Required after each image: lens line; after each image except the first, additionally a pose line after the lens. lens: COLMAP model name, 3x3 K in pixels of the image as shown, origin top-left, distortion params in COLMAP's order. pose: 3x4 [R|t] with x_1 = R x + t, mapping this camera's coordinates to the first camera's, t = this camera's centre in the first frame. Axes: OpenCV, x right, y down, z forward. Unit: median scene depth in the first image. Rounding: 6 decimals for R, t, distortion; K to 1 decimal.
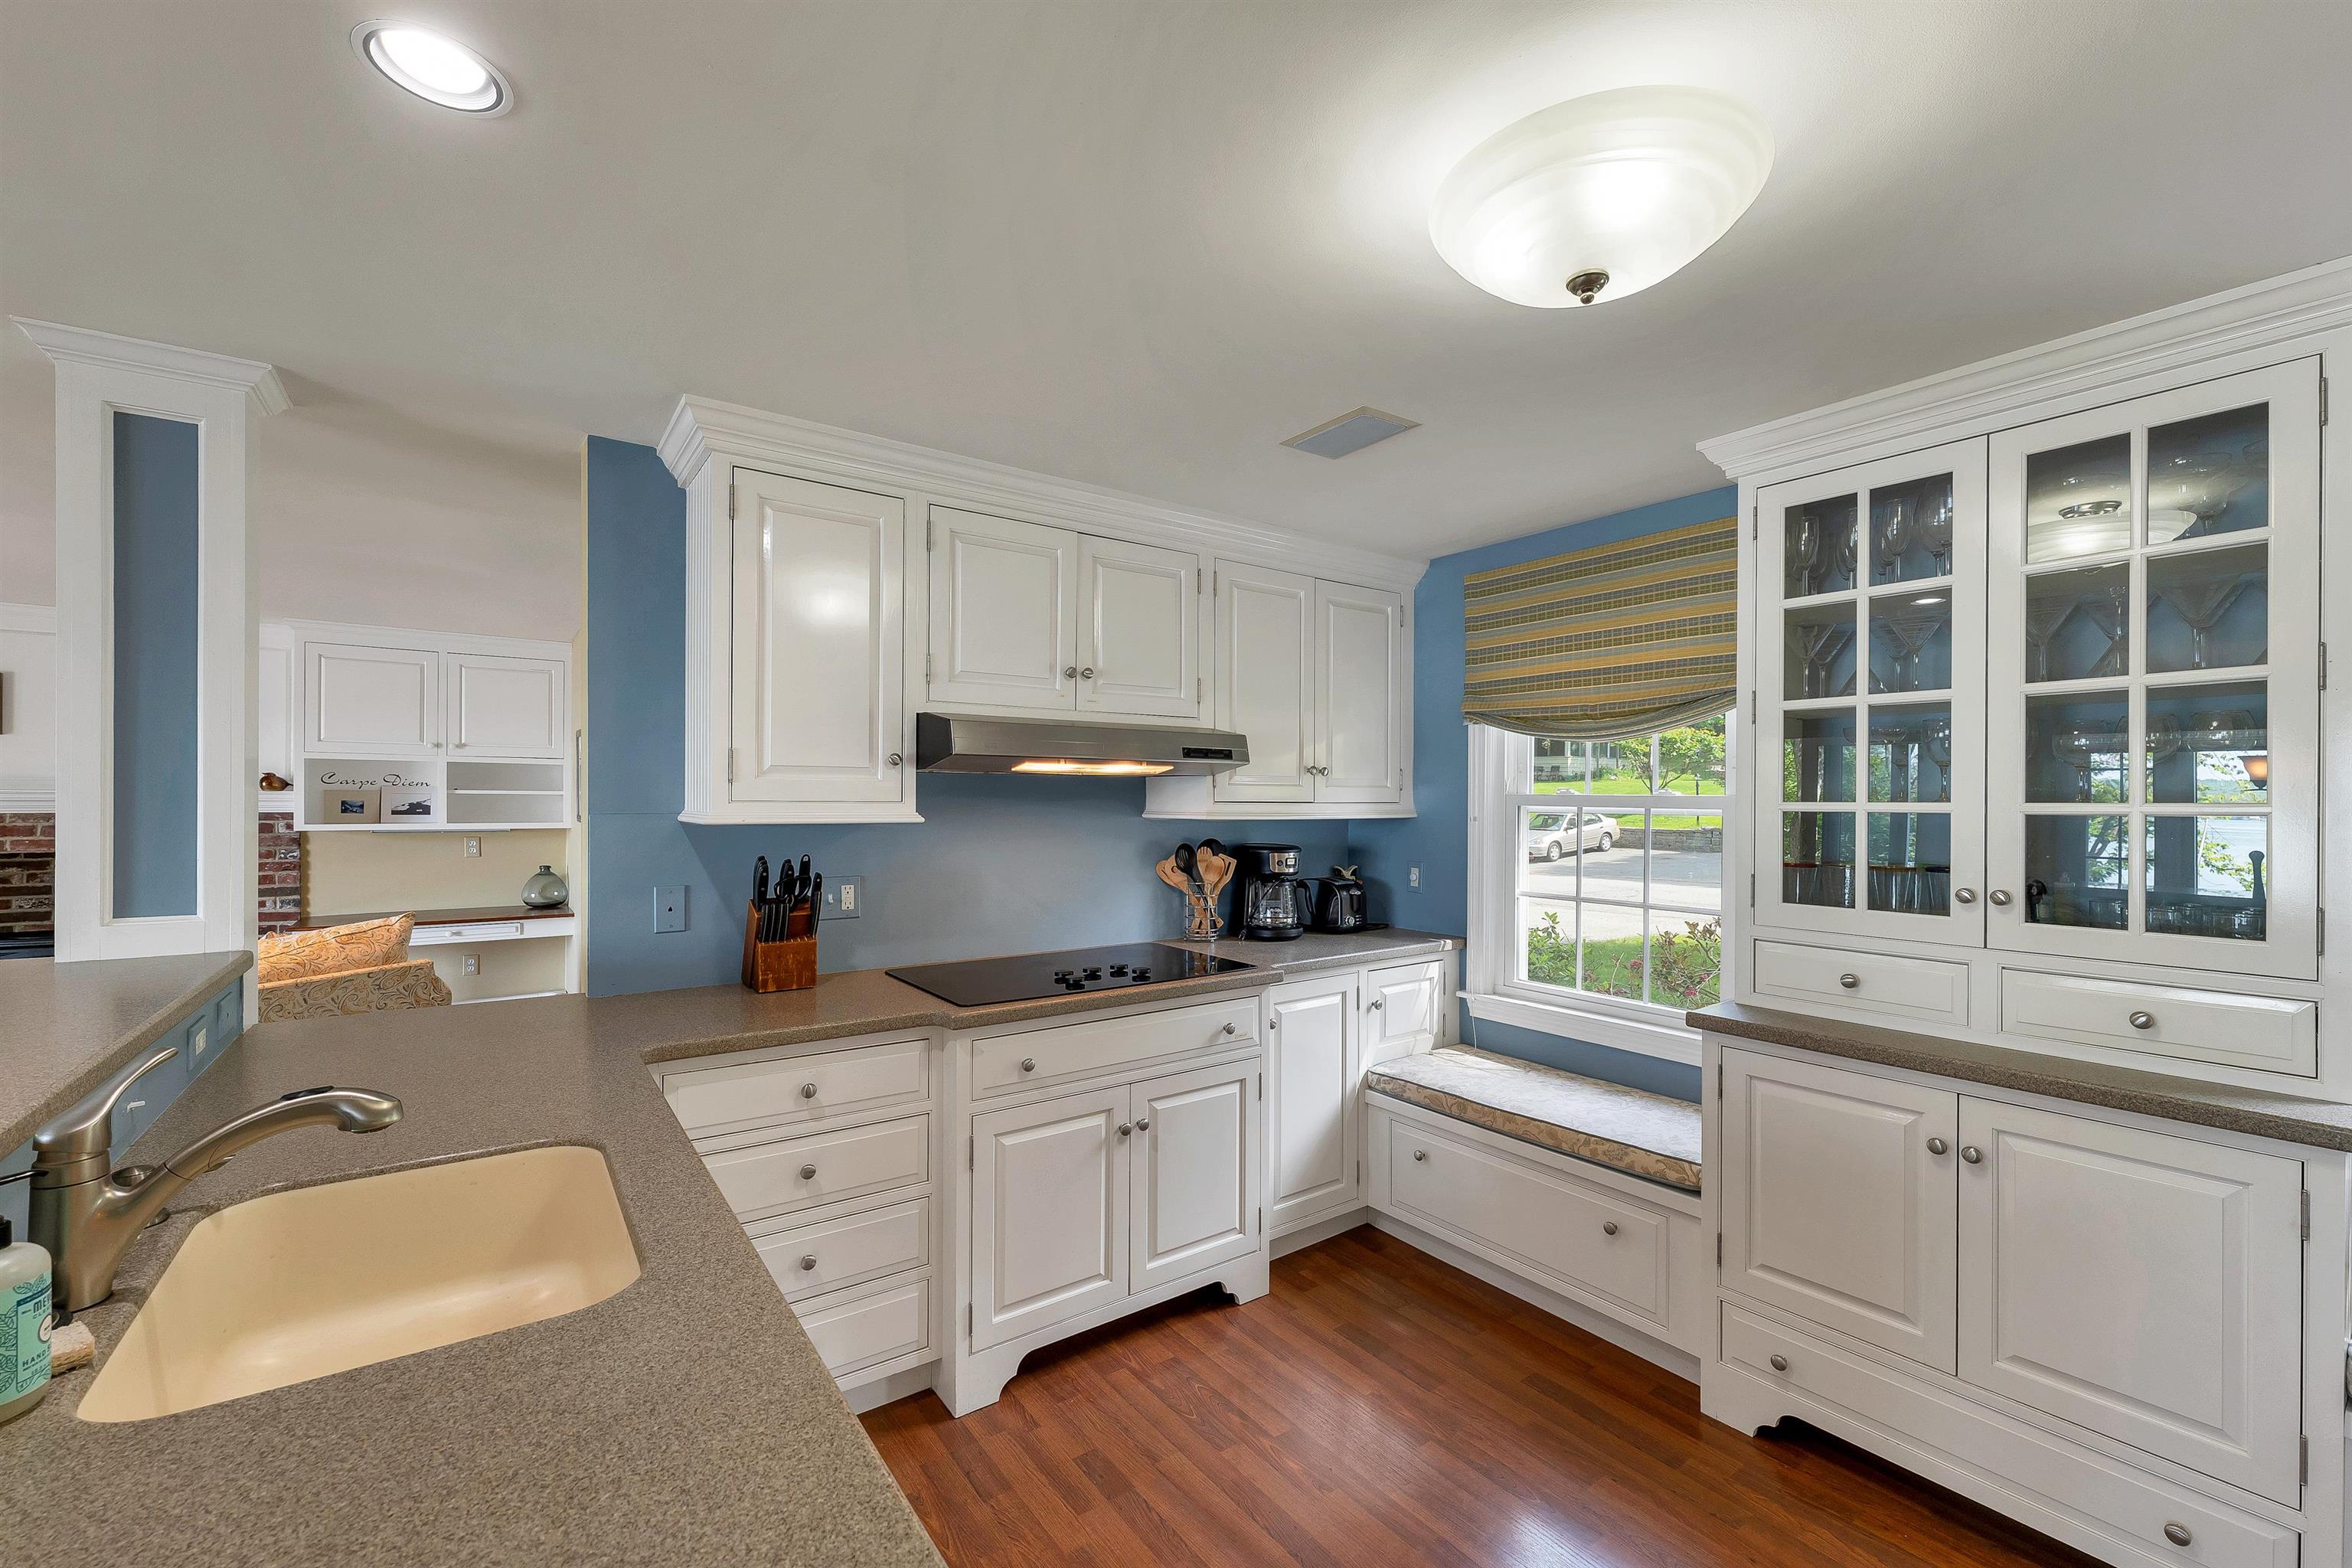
lens RADIAL K [[972.5, 0, 1172.6], [0, 972.5, 793.9], [0, 0, 1]] dist [-0.002520, -0.000192]
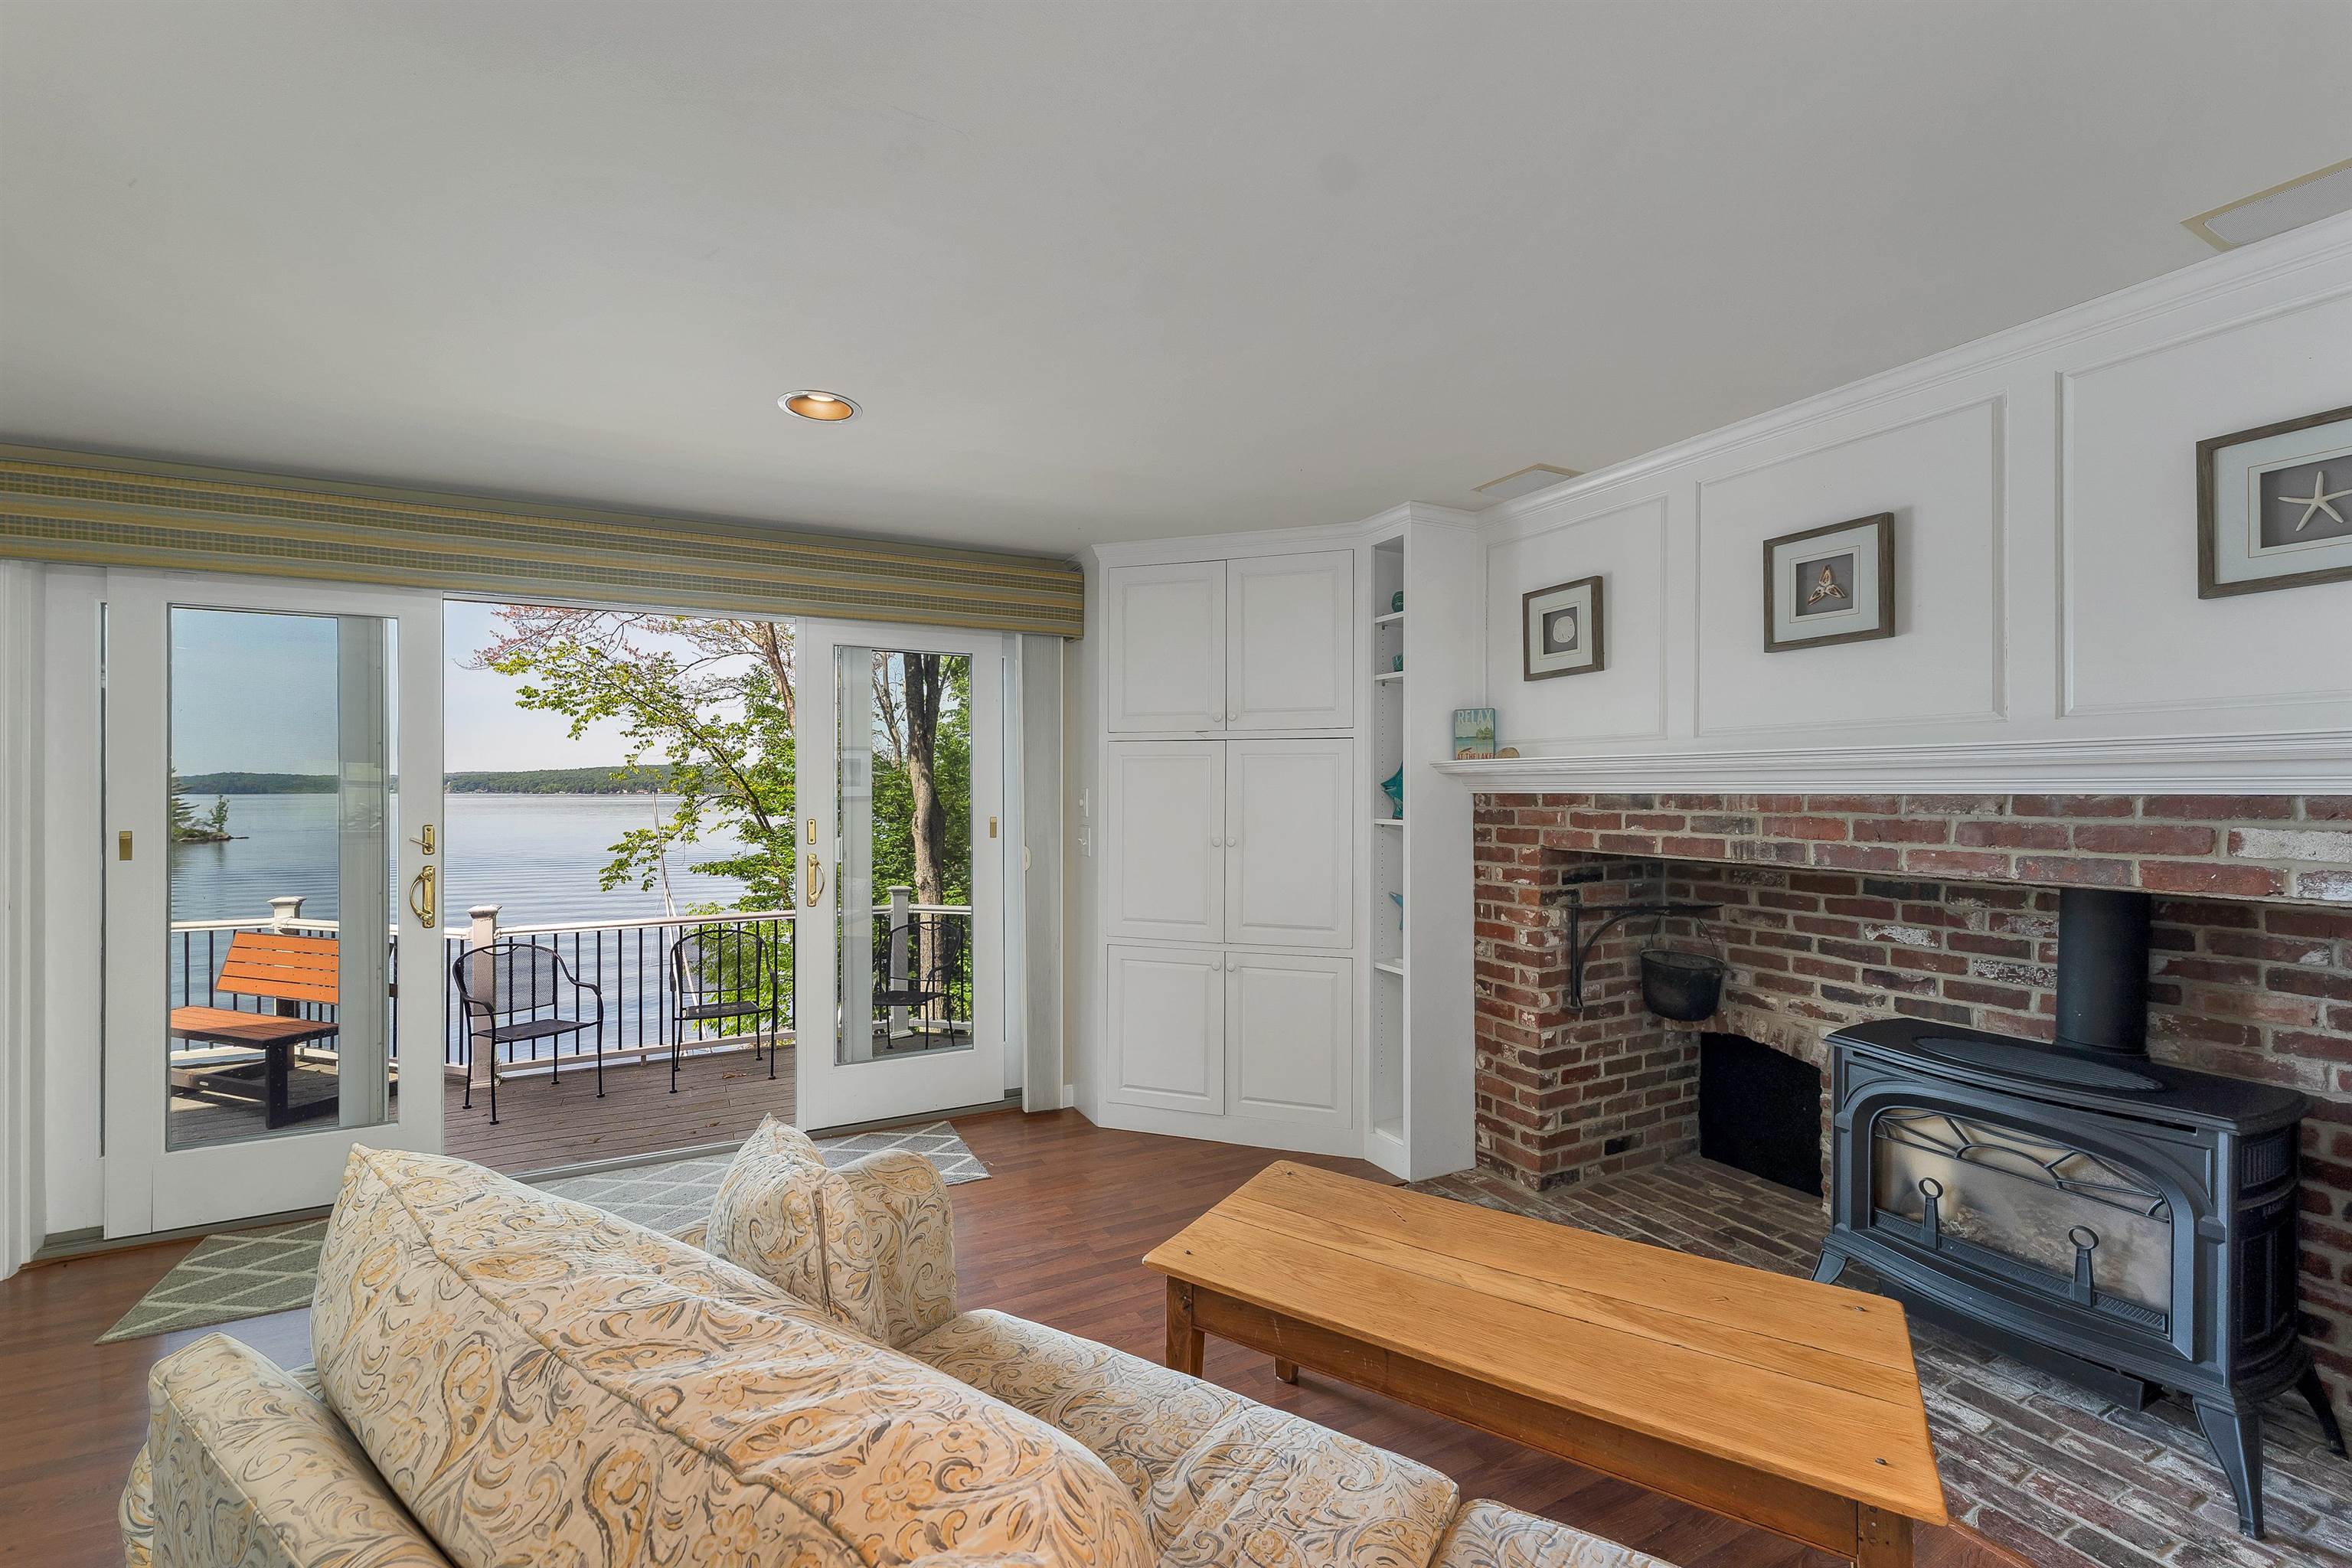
lens RADIAL K [[972.5, 0, 1172.6], [0, 972.5, 793.9], [0, 0, 1]] dist [-0.002520, -0.000192]
pose [[-0.156023, 0.000263, -0.987753, -1.291424], [0.003089, 0.999995, -0.000222, 0.037030], [0.987749, -0.003086, -0.156023, 1.399332]]
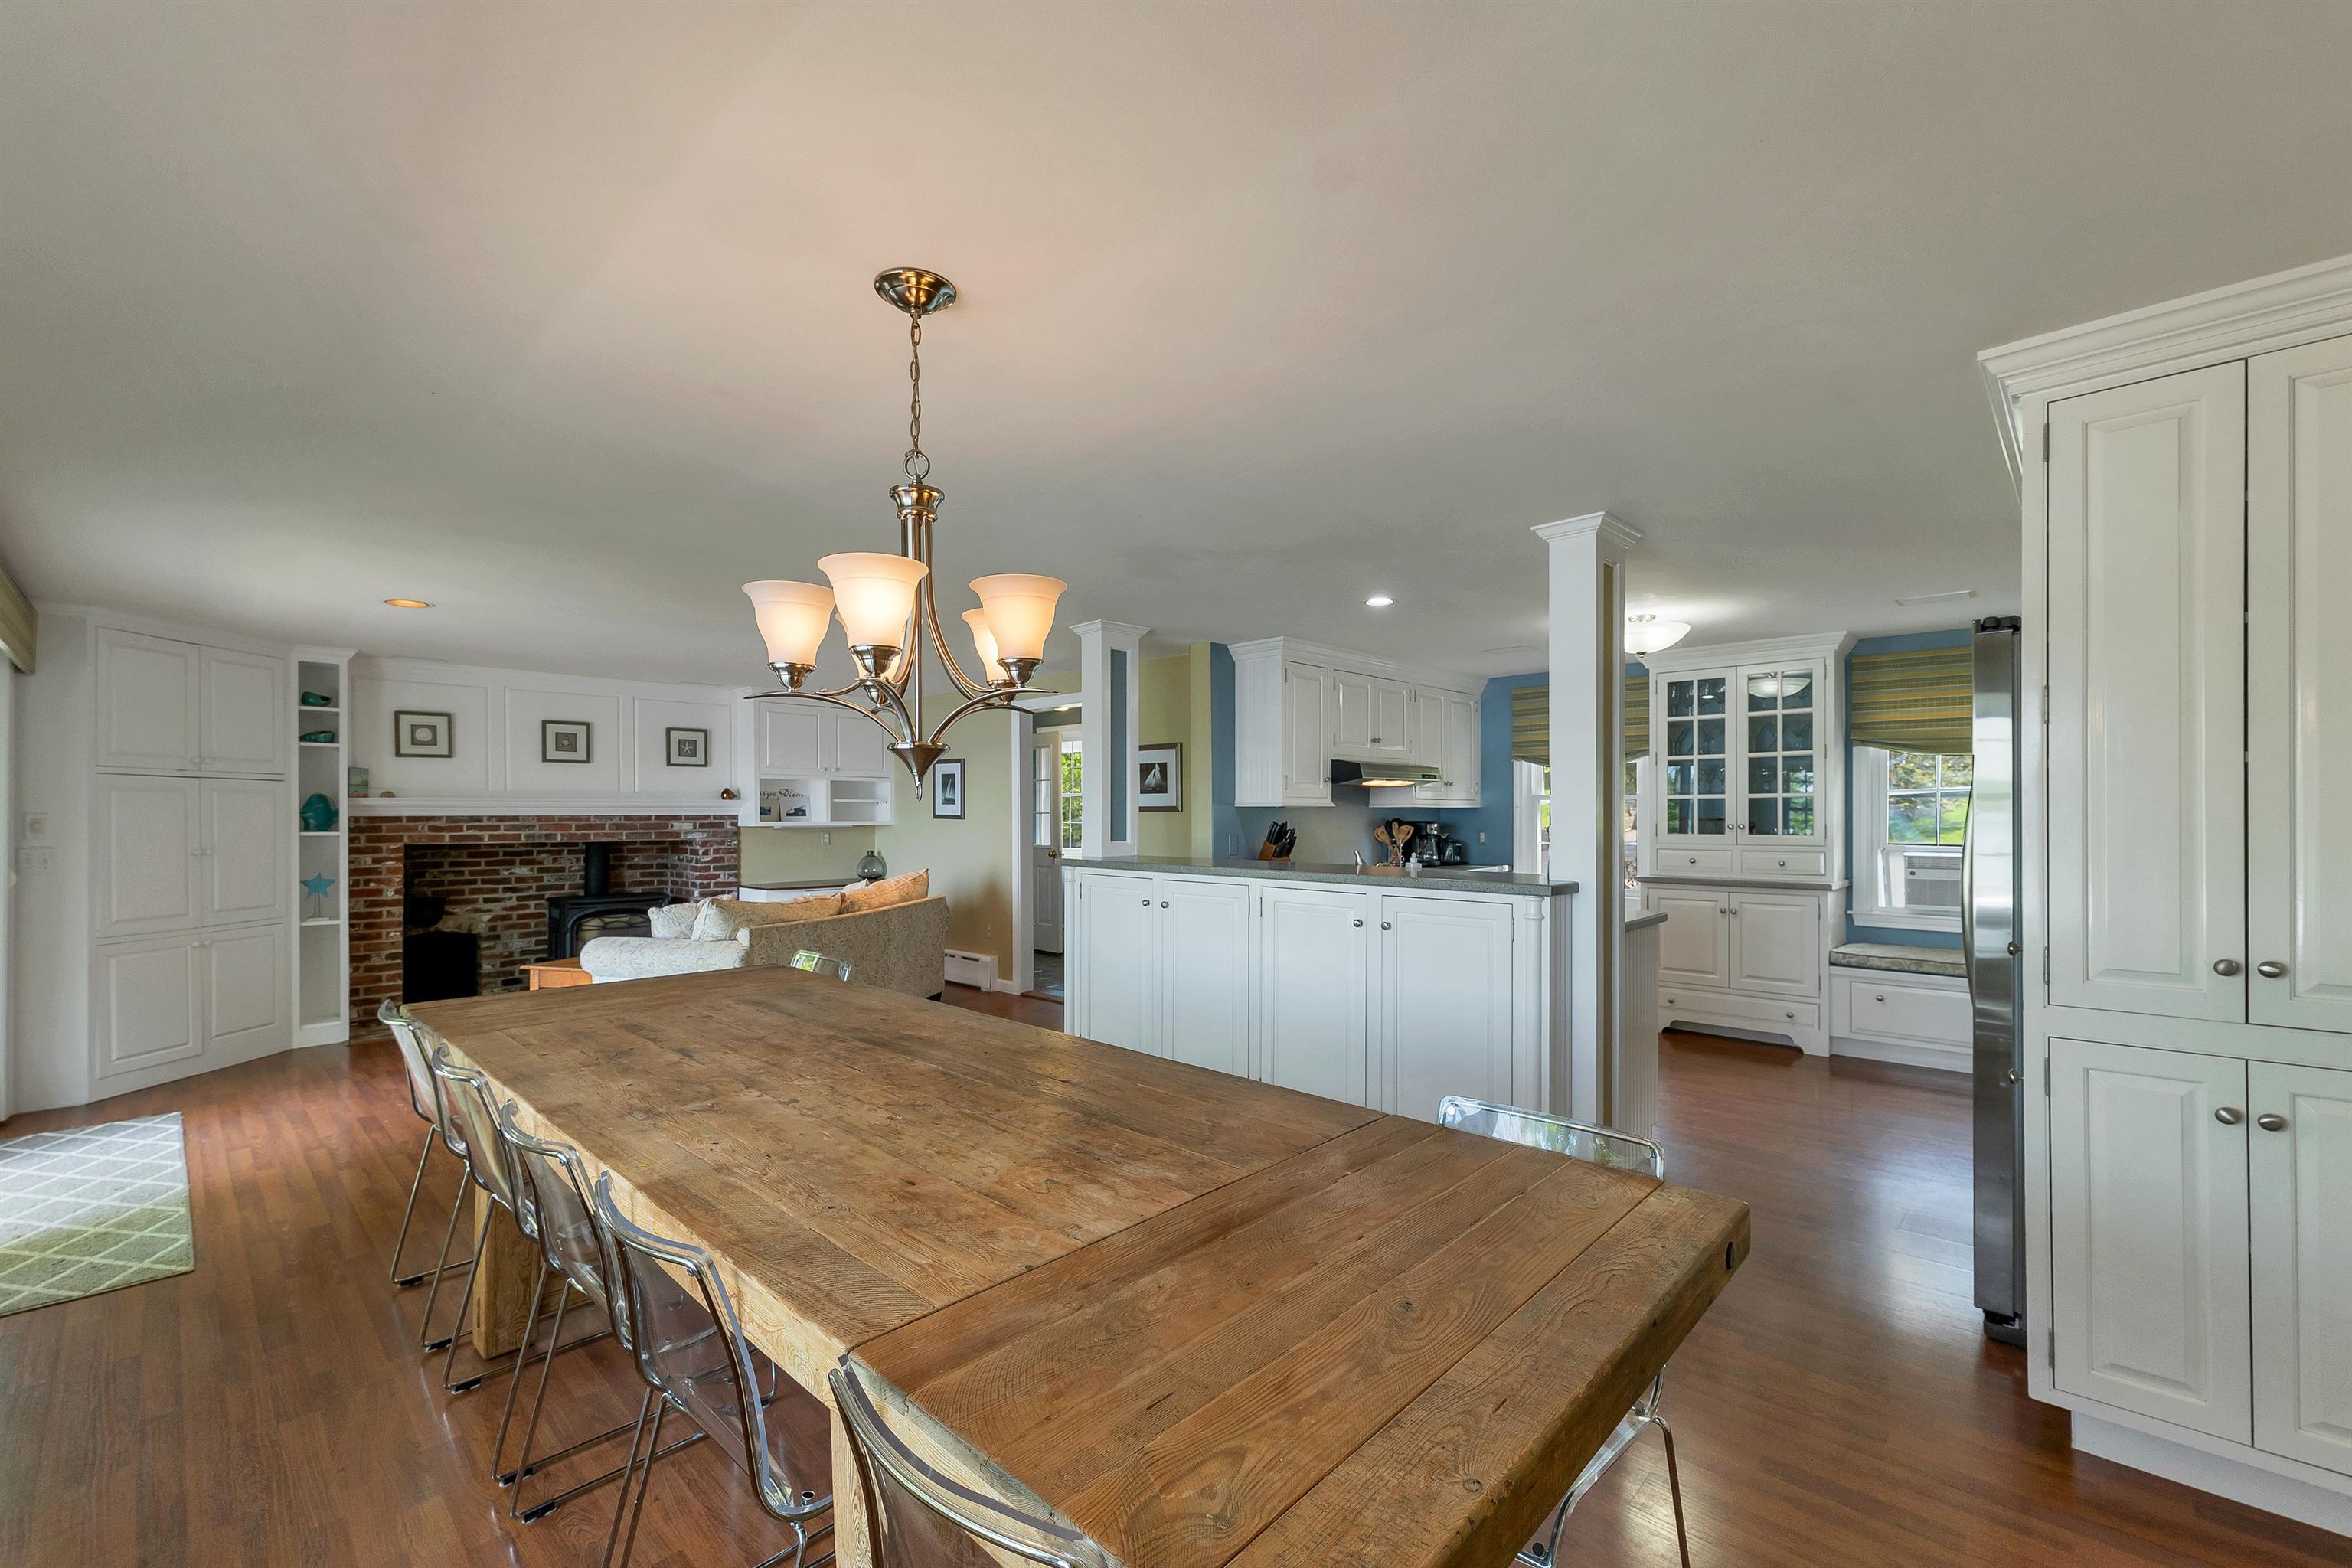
lens RADIAL K [[978.0, 0, 1179.2], [0, 978.0, 810.2], [0, 0, 1]] dist [-0.000921, -0.000075]
pose [[0.983581, -0.007938, 0.180294, -1.124249], [0.007821, 0.999968, 0.001361, 0.034527], [-0.180300, 0.000071, 0.983612, -1.333455]]
